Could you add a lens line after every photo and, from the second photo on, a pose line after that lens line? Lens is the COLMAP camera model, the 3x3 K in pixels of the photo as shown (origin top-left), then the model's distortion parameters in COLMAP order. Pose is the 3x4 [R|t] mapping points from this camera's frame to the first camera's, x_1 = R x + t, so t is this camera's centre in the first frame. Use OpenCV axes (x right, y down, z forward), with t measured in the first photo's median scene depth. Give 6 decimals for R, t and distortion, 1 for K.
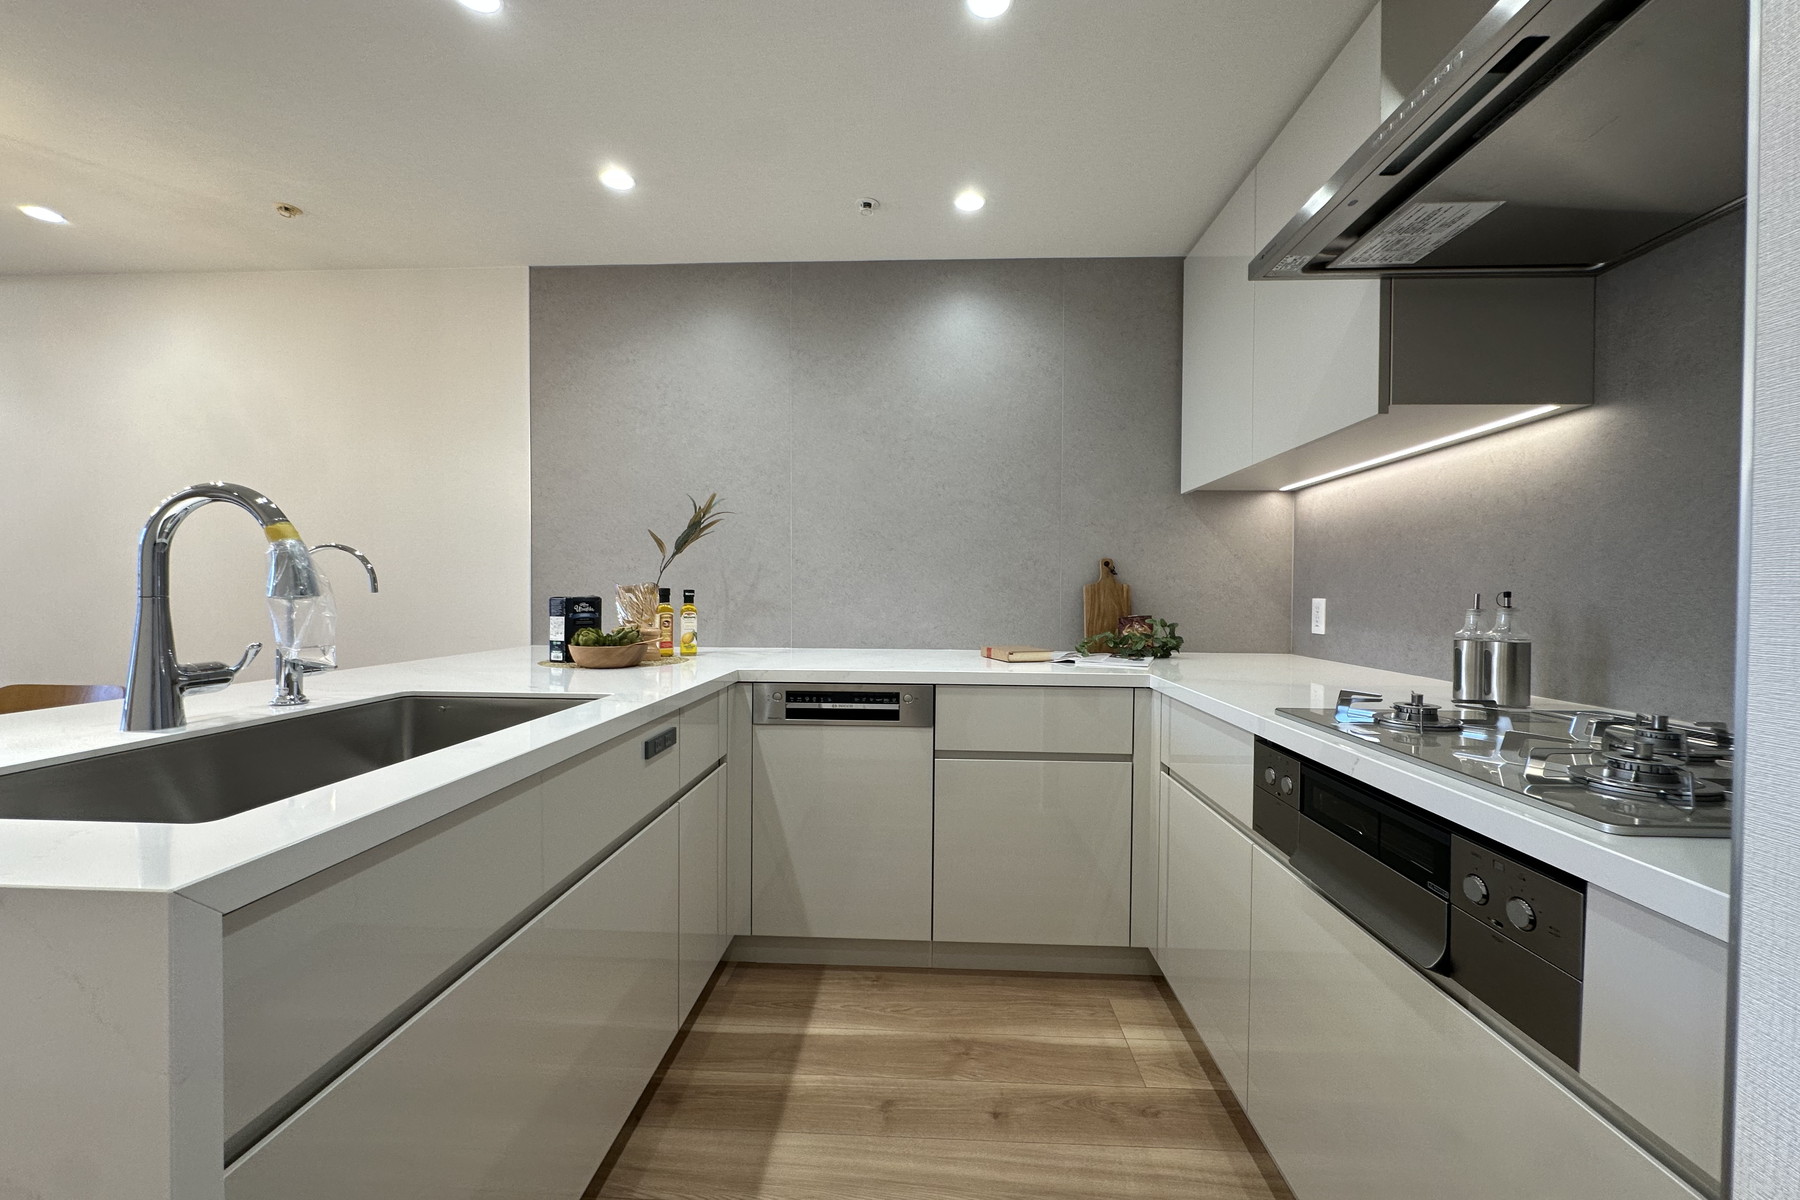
lens RADIAL K [[714.1, 0, 900.0], [0, 714.1, 600.0], [0, 0, 1]] dist [0.000715, 0.000036]
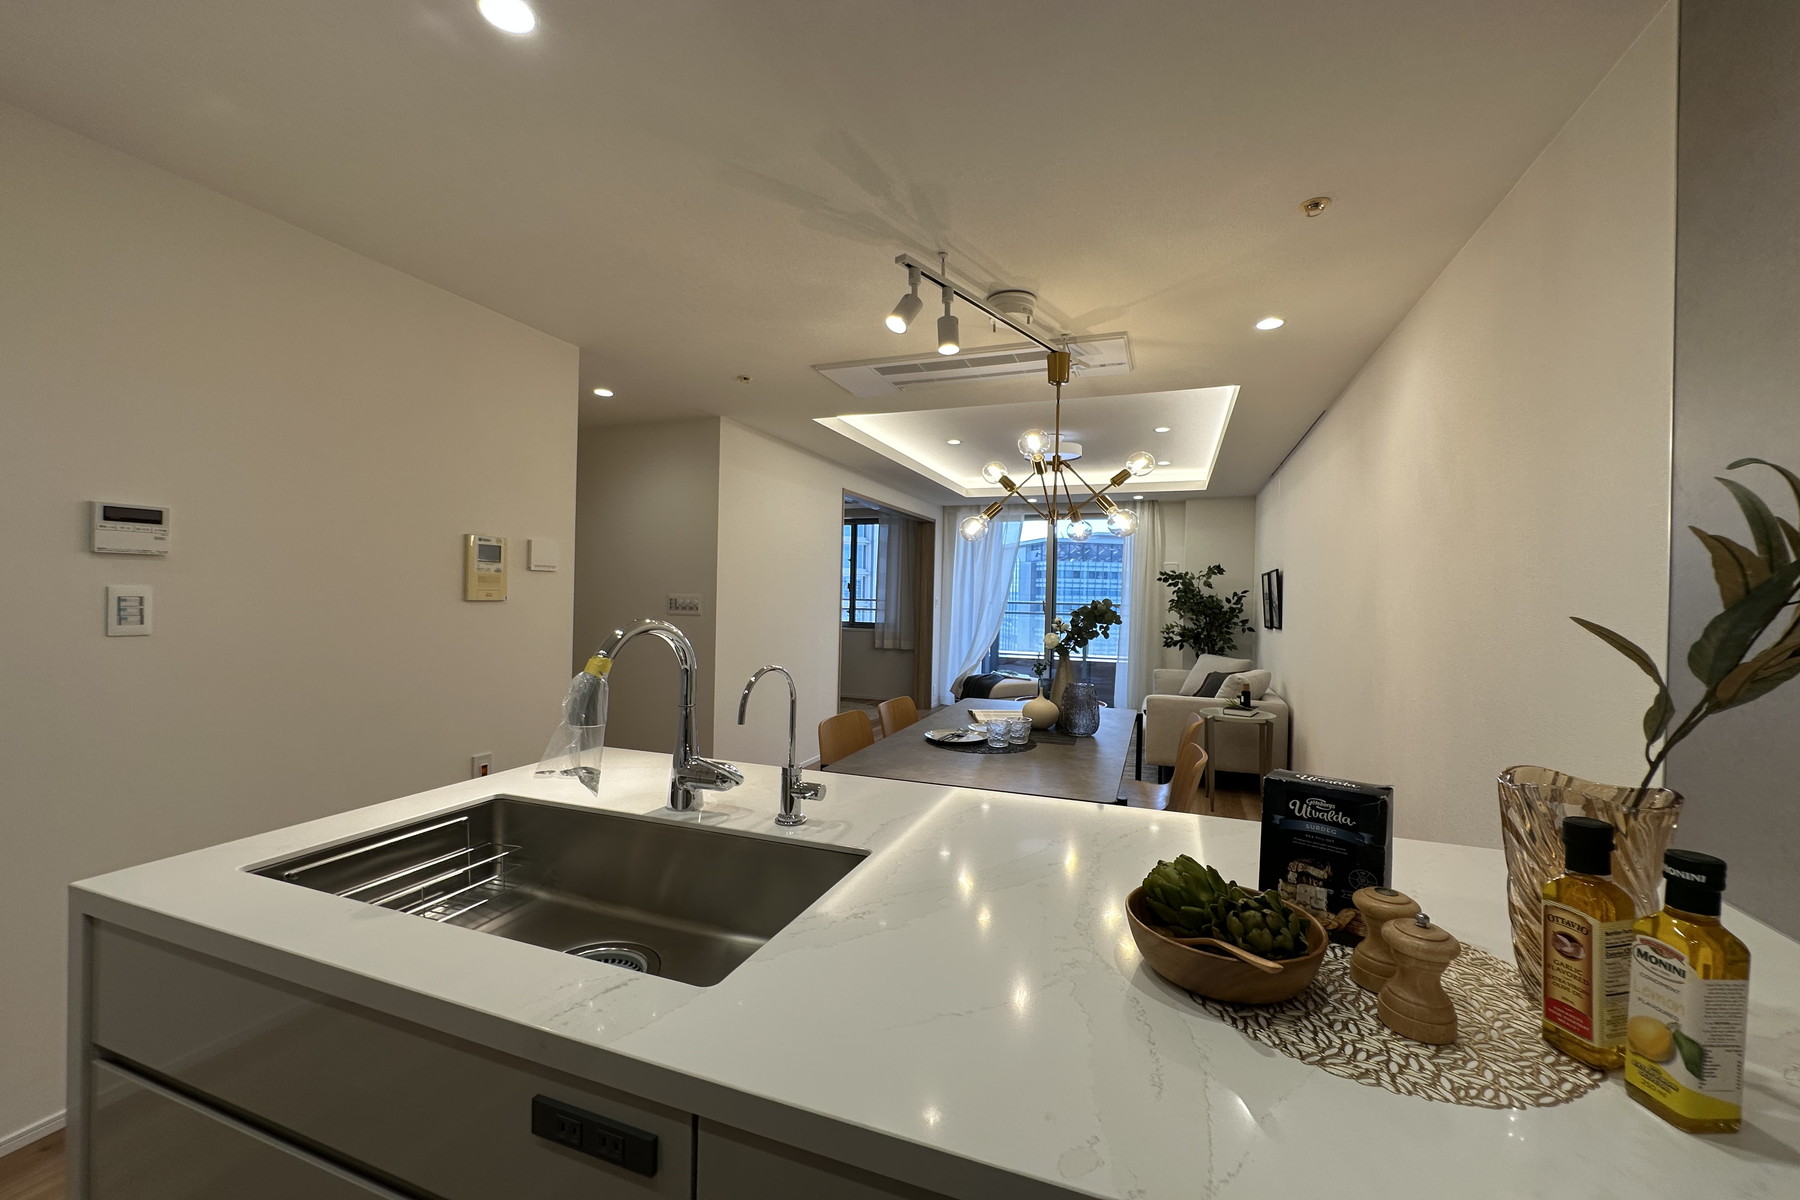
lens RADIAL K [[714.1, 0, 900.0], [0, 714.1, 600.0], [0, 0, 1]] dist [0.000715, 0.000036]
pose [[-0.311720, -0.011994, -0.950098, 0.038651], [-0.029259, 0.999567, -0.003019, -0.110728], [0.949723, 0.026858, -0.311936, 0.940890]]
